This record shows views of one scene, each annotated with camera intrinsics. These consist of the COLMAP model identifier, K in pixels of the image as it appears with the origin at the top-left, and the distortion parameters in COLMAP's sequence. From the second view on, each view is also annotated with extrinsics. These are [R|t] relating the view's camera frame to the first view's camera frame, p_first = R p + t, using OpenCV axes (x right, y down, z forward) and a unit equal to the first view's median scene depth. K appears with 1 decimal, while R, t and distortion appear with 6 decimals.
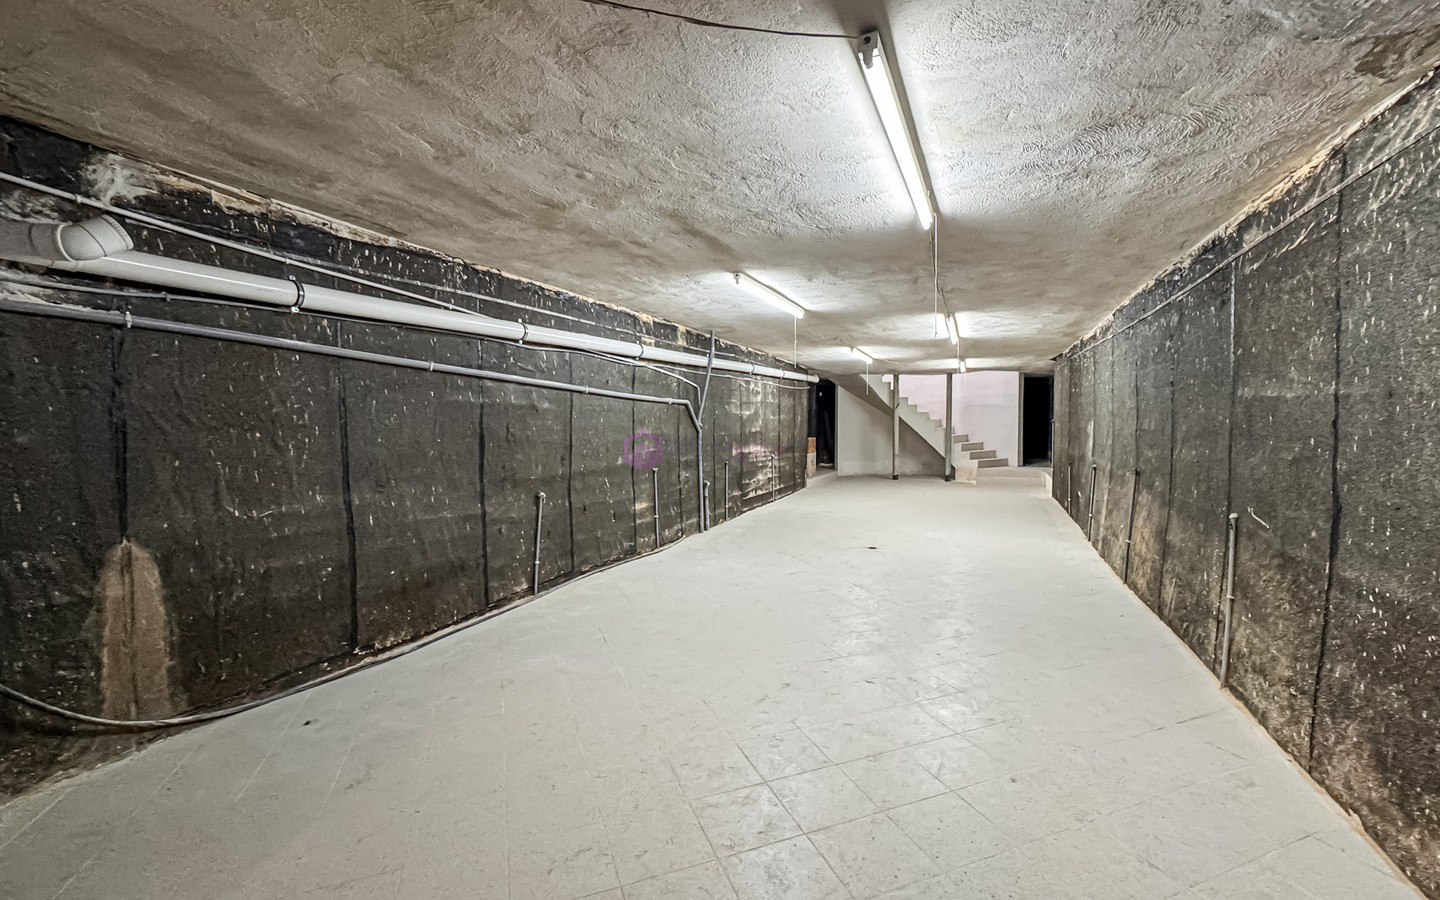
lens RADIAL K [[585.8, 0, 721.6], [0, 585.8, 454.7], [0, 0, 1]] dist [-0.028972, -0.000010]
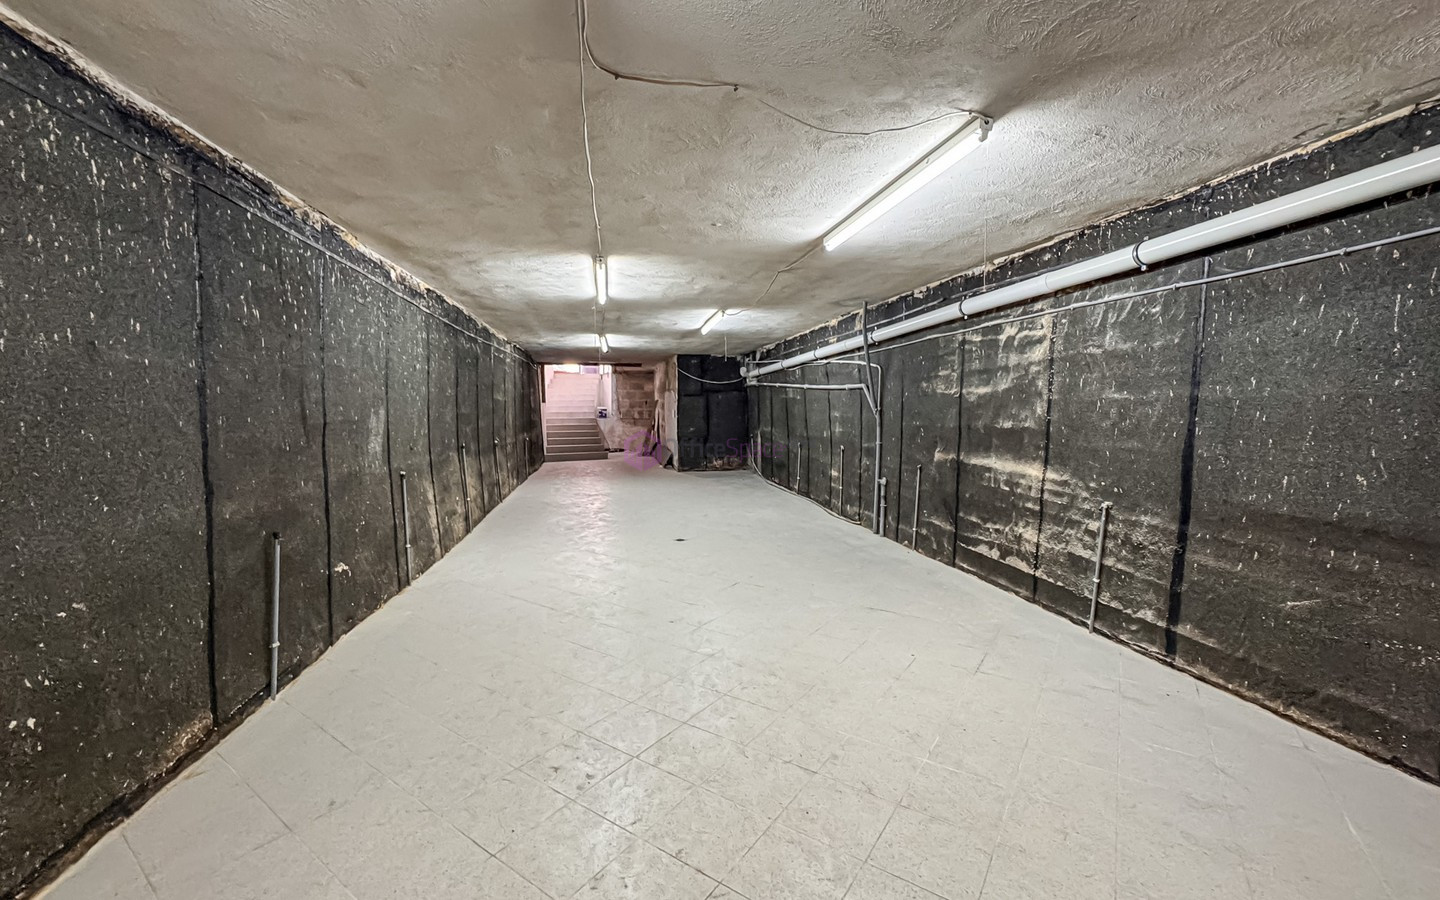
lens RADIAL K [[585.8, 0, 721.6], [0, 585.8, 454.7], [0, 0, 1]] dist [-0.028972, -0.000010]
pose [[-0.822781, 0.056816, -0.565512, 0.558326], [-0.022792, 0.990892, 0.132714, -0.082213], [0.567901, 0.122084, -0.813992, 1.363557]]
